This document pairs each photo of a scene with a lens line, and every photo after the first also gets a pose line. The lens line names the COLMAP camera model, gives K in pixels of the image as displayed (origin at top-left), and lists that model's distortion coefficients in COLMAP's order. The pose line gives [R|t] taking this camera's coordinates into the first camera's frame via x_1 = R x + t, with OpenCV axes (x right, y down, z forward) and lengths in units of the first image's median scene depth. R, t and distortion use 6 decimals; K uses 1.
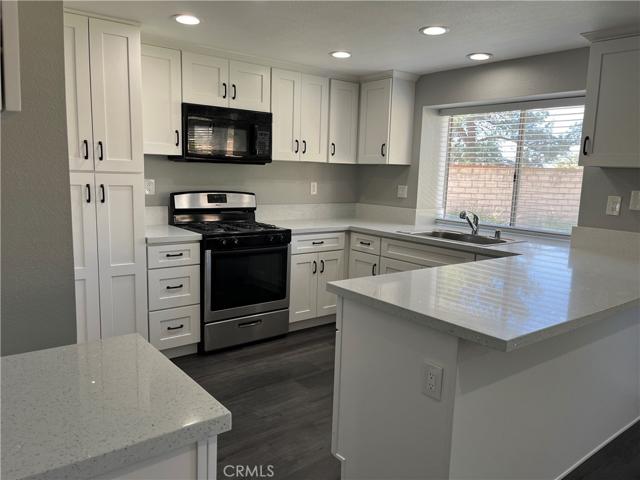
lens RADIAL K [[489.3, 0, 320.0], [0, 489.3, 240.0], [0, 0, 1]] dist [0.038799, -0.005322]
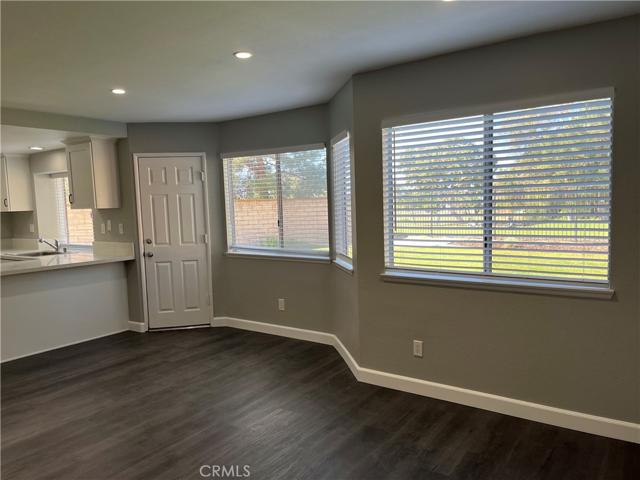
lens RADIAL K [[489.3, 0, 320.0], [0, 489.3, 240.0], [0, 0, 1]] dist [0.038799, -0.005322]
pose [[0.958423, -0.085596, 0.272211, 0.680986], [0.103369, 0.993303, -0.051610, 0.122230], [-0.265970, 0.077602, 0.960853, -0.797256]]
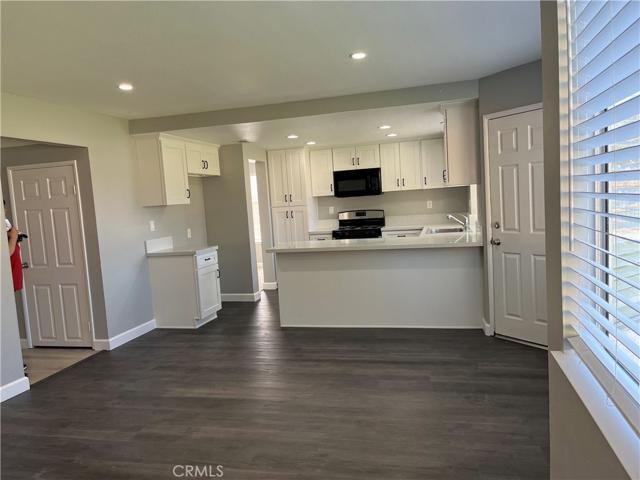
lens RADIAL K [[489.3, 0, 320.0], [0, 489.3, 240.0], [0, 0, 1]] dist [0.038799, -0.005322]
pose [[0.596541, -0.005662, -0.802563, 1.253342], [-0.027802, 0.999229, -0.027714, 0.078291], [0.802101, 0.038846, 0.595924, -0.298137]]
